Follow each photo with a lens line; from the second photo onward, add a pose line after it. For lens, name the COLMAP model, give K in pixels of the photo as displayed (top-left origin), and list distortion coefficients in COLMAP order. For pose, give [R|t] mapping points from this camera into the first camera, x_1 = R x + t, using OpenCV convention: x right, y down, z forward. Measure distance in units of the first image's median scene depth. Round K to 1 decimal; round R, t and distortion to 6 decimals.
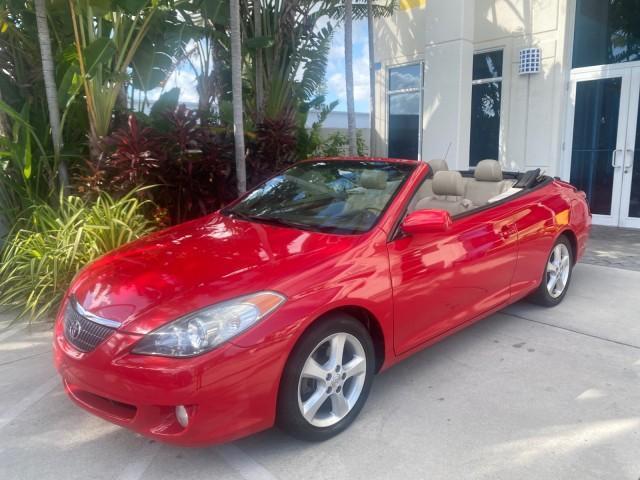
lens RADIAL K [[500.2, 0, 321.9], [0, 500.2, 235.8], [0, 0, 1]] dist [0.003482, 0.009477]
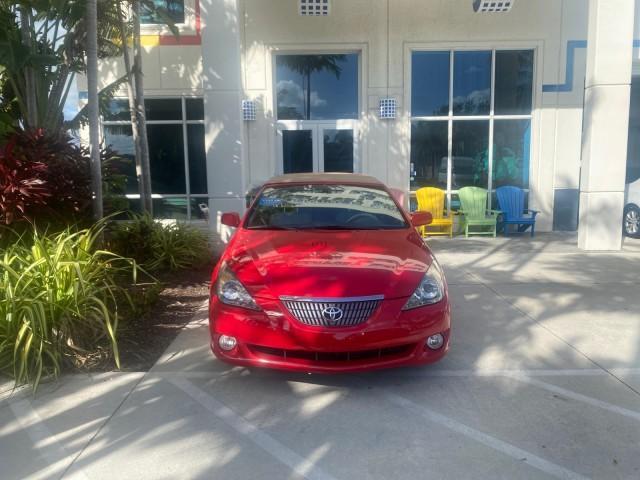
lens RADIAL K [[496.2, 0, 318.8], [0, 496.2, 237.3], [0, 0, 1]] dist [0.025579, -0.003038]
pose [[0.671446, -0.082267, 0.736473, -0.532120], [0.128018, 0.991754, -0.005932, 0.000872], [-0.729912, 0.098265, 0.676441, 0.059586]]
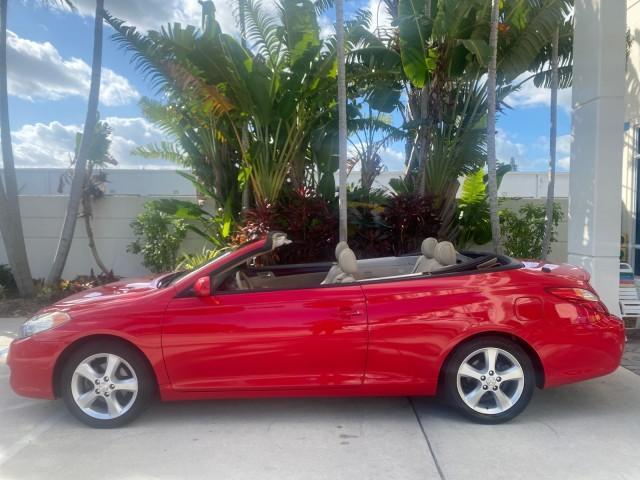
lens RADIAL K [[496.2, 0, 318.8], [0, 496.2, 237.3], [0, 0, 1]] dist [0.025579, -0.003038]
pose [[0.722365, 0.051269, -0.689609, 0.534155], [-0.137404, 0.988004, -0.070478, -0.042906], [0.677723, 0.145666, 0.720744, 0.124243]]
